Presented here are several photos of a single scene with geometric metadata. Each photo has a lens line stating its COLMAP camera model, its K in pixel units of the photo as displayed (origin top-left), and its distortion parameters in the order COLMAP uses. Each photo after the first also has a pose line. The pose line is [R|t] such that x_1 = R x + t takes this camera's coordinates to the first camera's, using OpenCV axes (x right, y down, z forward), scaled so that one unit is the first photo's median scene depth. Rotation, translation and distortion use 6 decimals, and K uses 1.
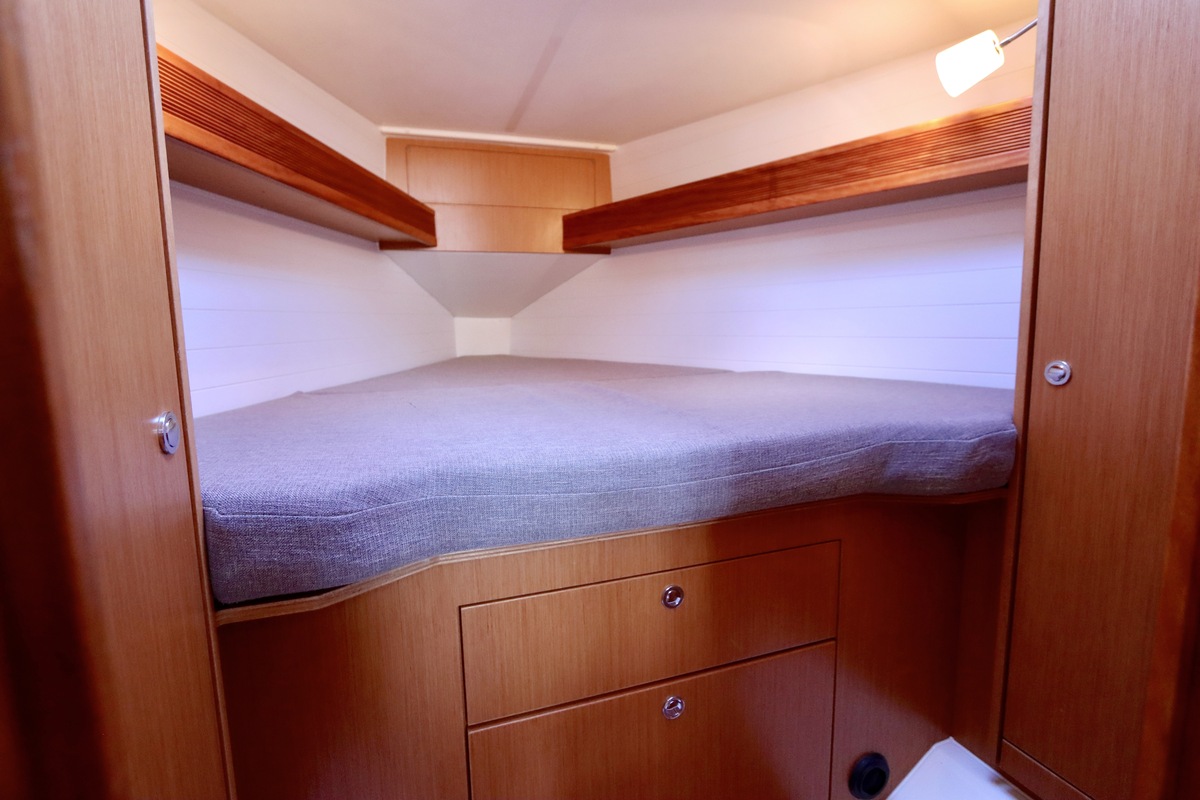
lens RADIAL K [[568.4, 0, 598.3], [0, 568.4, 395.5], [0, 0, 1]] dist [-0.019699, 0.003089]
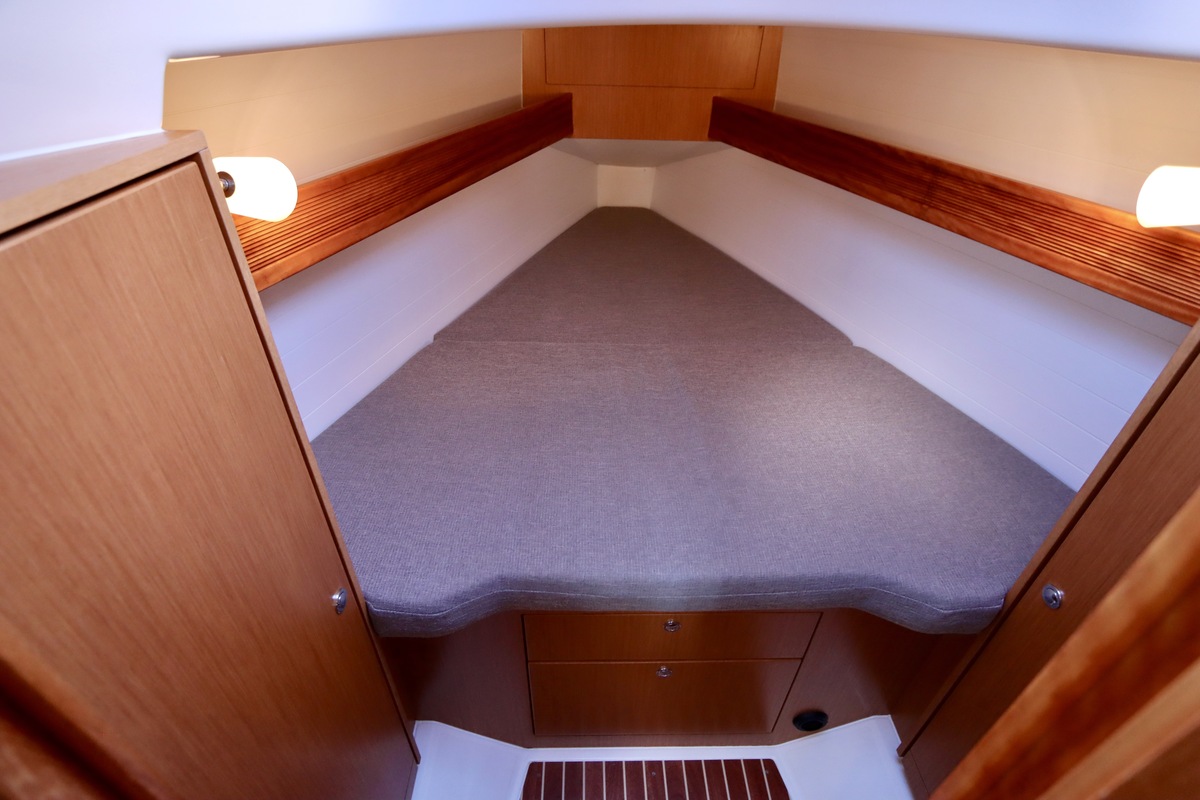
lens RADIAL K [[568.4, 0, 599.2], [0, 568.4, 398.9], [0, 0, 1]] dist [-0.019699, 0.003089]
pose [[0.951689, 0.209319, -0.224665, 0.142779], [-0.078107, 0.872606, 0.482140, -0.721095], [0.296965, -0.441299, 0.846798, 0.007650]]
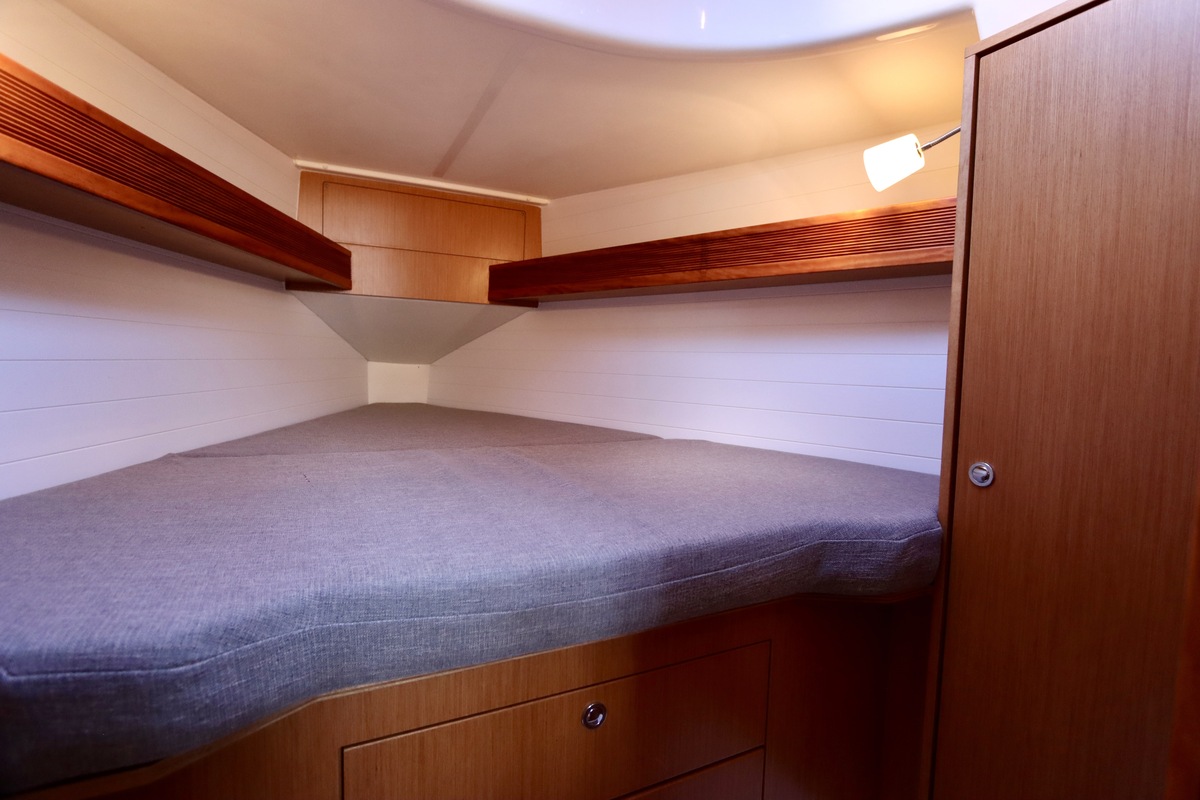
lens RADIAL K [[568.4, 0, 597.3], [0, 568.4, 397.1], [0, 0, 1]] dist [-0.019699, 0.003089]
pose [[0.990242, 0.040104, 0.133463, -0.003004], [-0.031389, 0.997274, -0.066774, -0.078824], [-0.135777, 0.061933, 0.988802, 0.076725]]
